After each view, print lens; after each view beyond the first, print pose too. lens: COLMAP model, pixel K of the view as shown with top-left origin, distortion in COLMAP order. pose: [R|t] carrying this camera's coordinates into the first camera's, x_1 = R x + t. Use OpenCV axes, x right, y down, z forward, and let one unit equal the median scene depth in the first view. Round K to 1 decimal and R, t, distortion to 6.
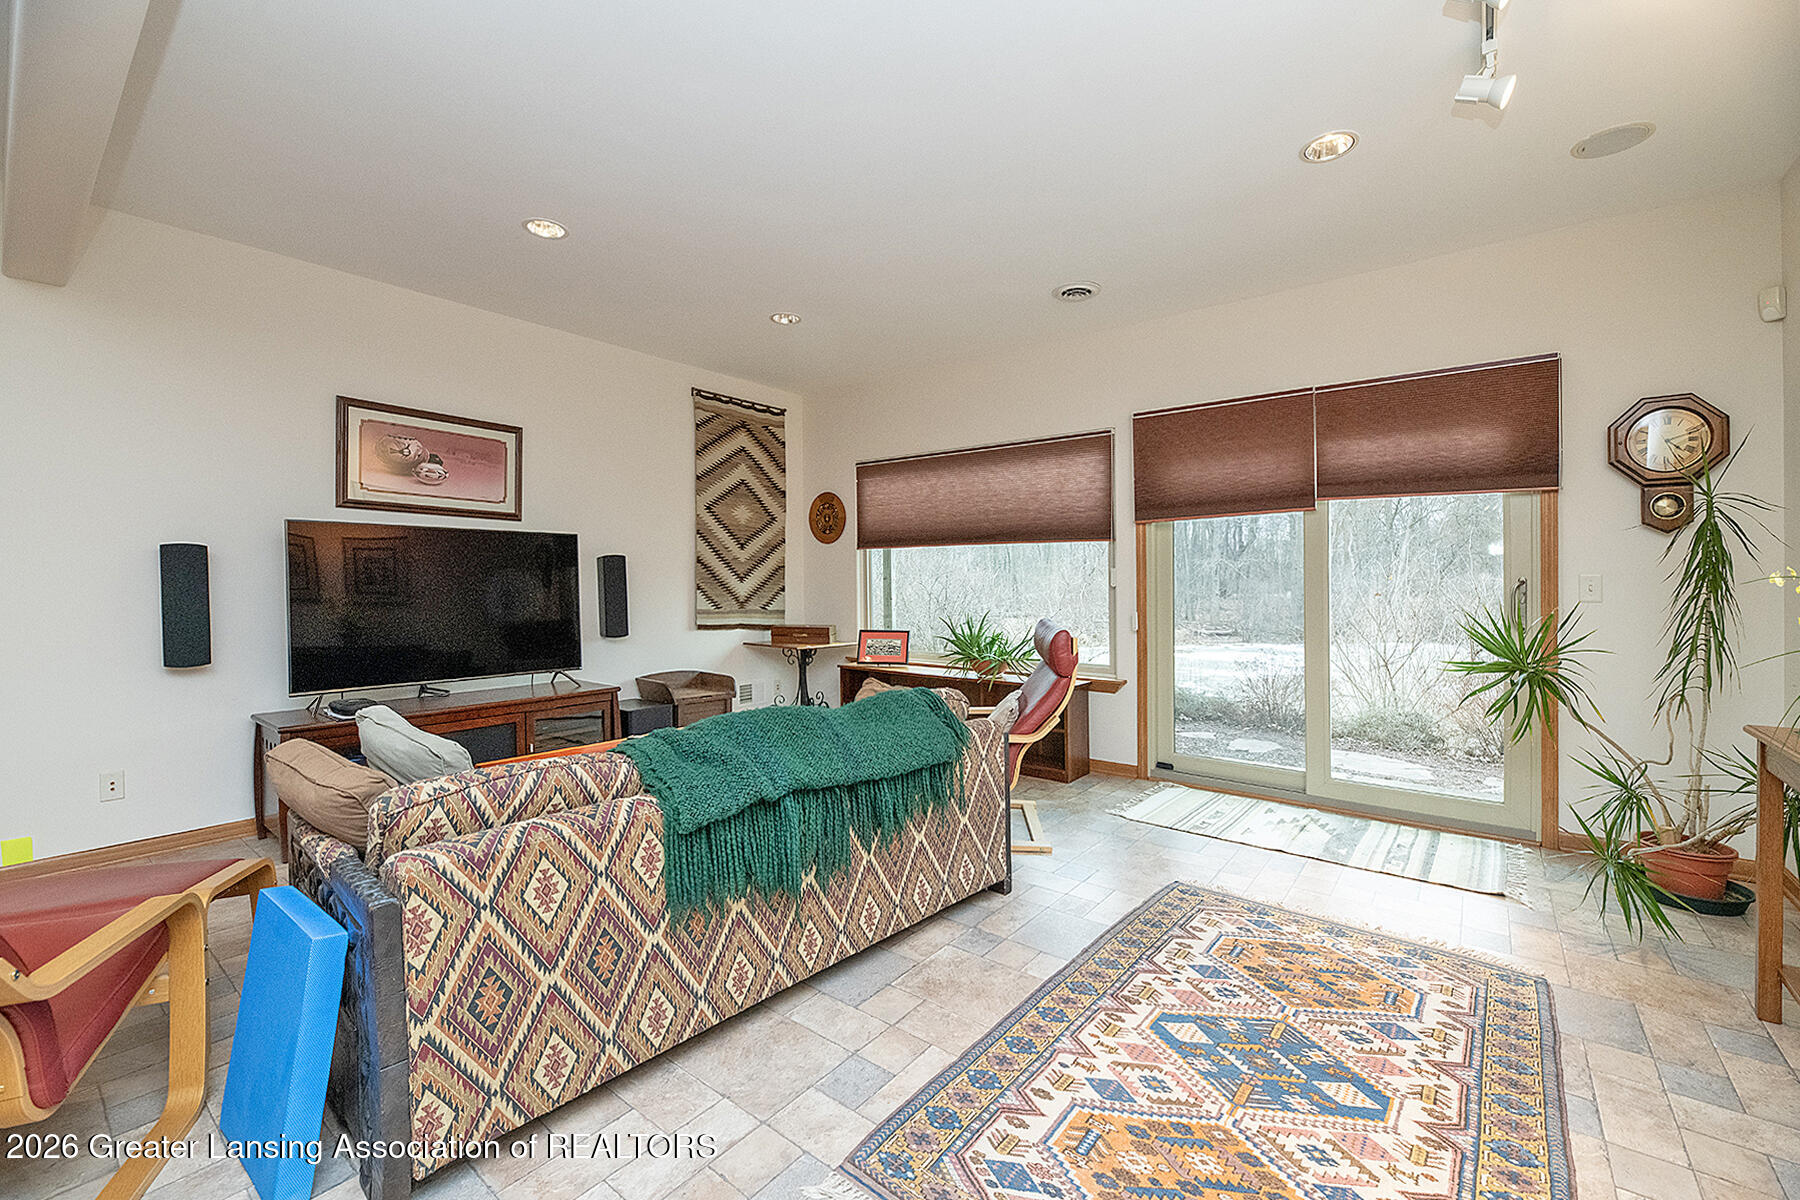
lens RADIAL K [[798.2, 0, 898.5], [0, 798.2, 571.6], [0, 0, 1]] dist [0.008620, -0.000052]
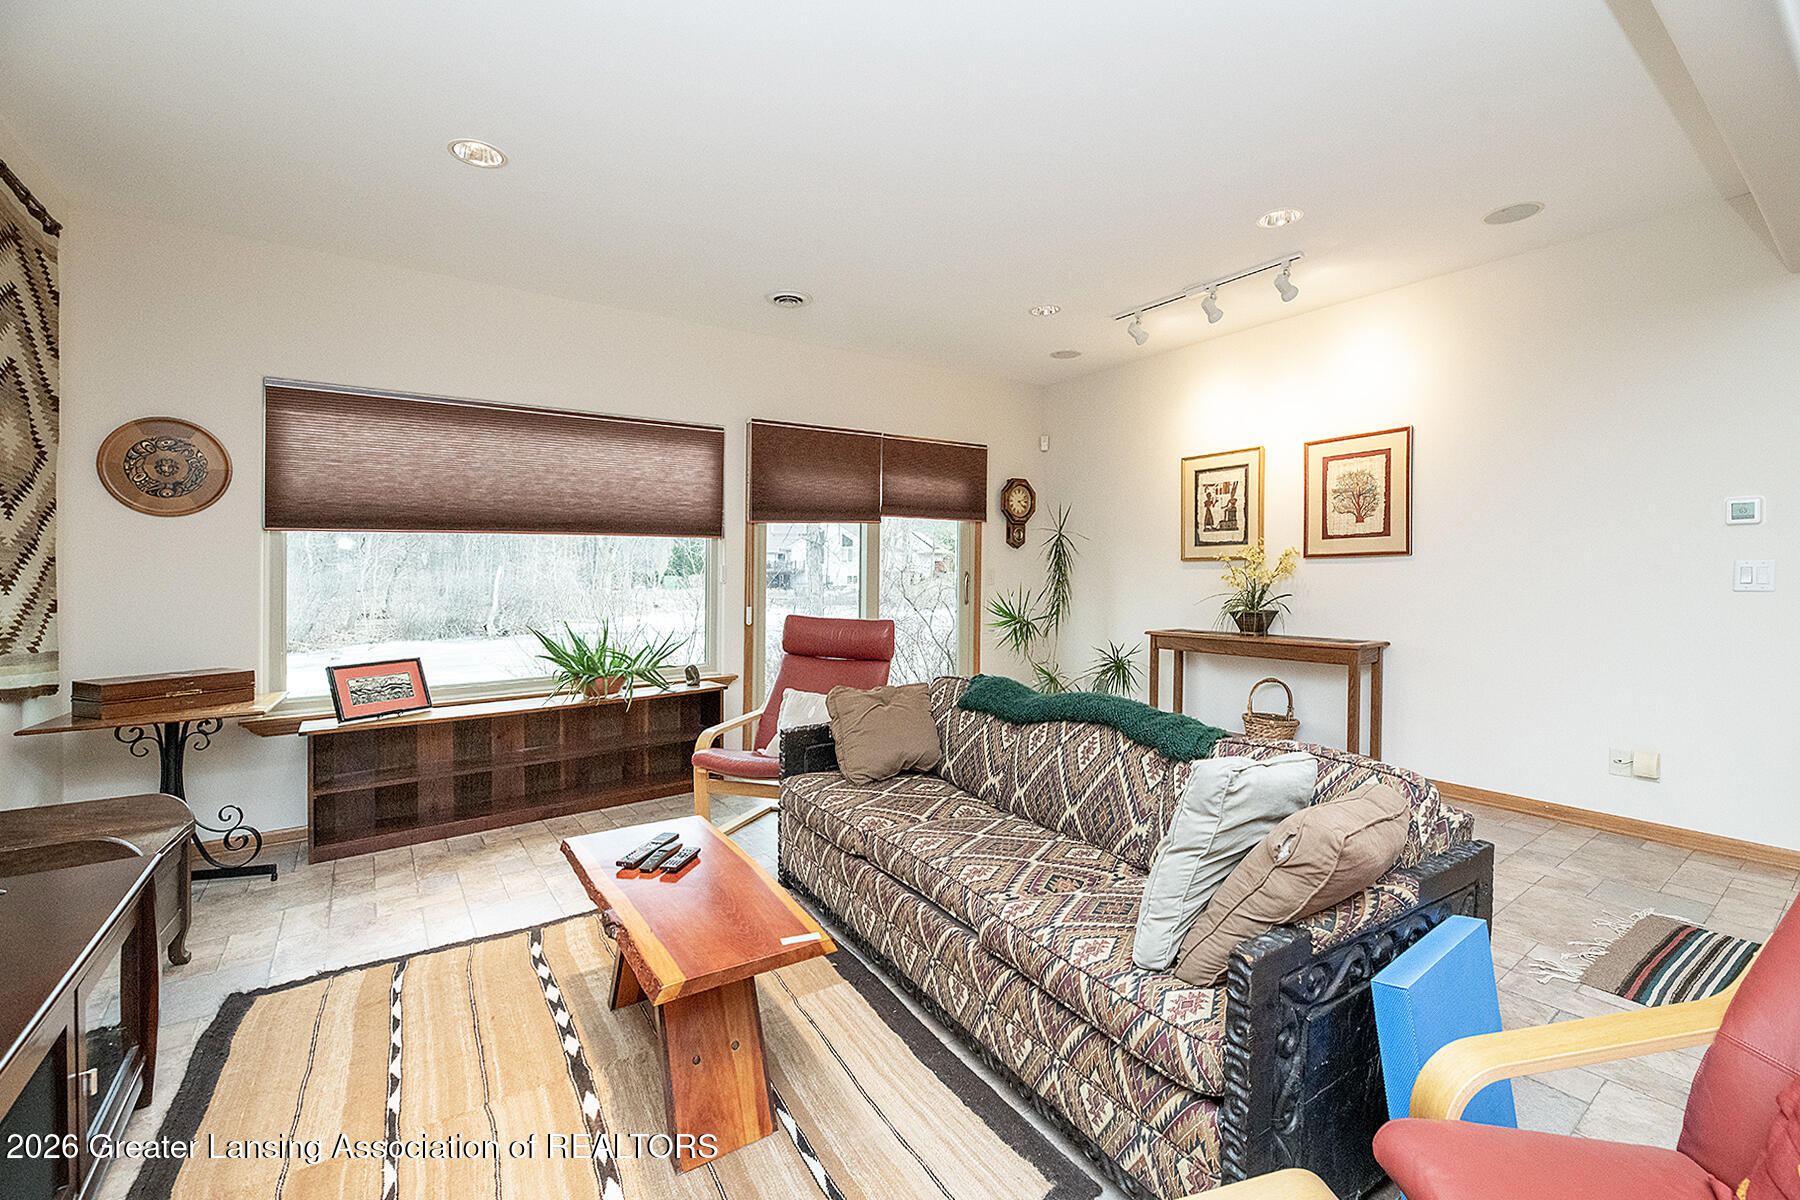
lens RADIAL K [[798.2, 0, 898.5], [0, 798.2, 571.6], [0, 0, 1]] dist [0.008620, -0.000052]
pose [[0.227735, -0.002702, 0.973719, -0.636344], [0.002407, 0.999995, 0.002212, 0.001791], [-0.973720, 0.001840, 0.227740, 0.531588]]
